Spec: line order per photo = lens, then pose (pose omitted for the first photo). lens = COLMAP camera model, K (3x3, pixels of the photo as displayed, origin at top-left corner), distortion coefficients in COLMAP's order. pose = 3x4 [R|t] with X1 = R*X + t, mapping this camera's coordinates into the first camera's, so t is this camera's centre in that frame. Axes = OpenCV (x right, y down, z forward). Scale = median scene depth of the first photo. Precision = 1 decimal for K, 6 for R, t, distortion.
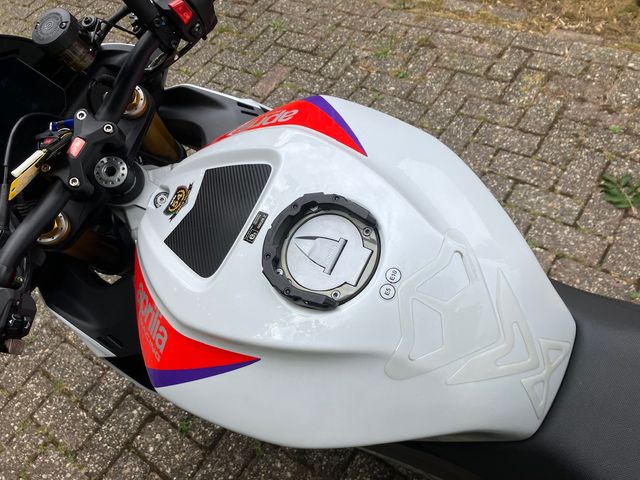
lens RADIAL K [[527.5, 0, 319.2], [0, 527.5, 242.0], [0, 0, 1]] dist [0.025712, -0.030255]
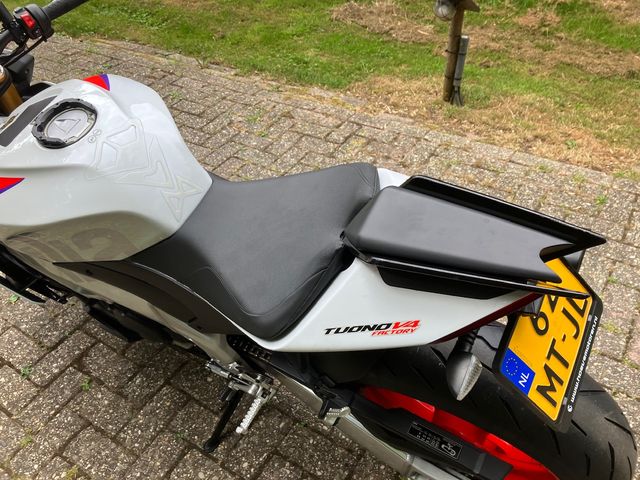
lens RADIAL K [[527.5, 0, 317.9], [0, 527.5, 236.3], [0, 0, 1]] dist [0.025712, -0.030255]
pose [[0.992327, 0.066681, 0.104116, 0.176144], [-0.044456, 0.978215, -0.202780, 0.182178], [-0.115370, 0.196596, 0.973673, -0.211861]]
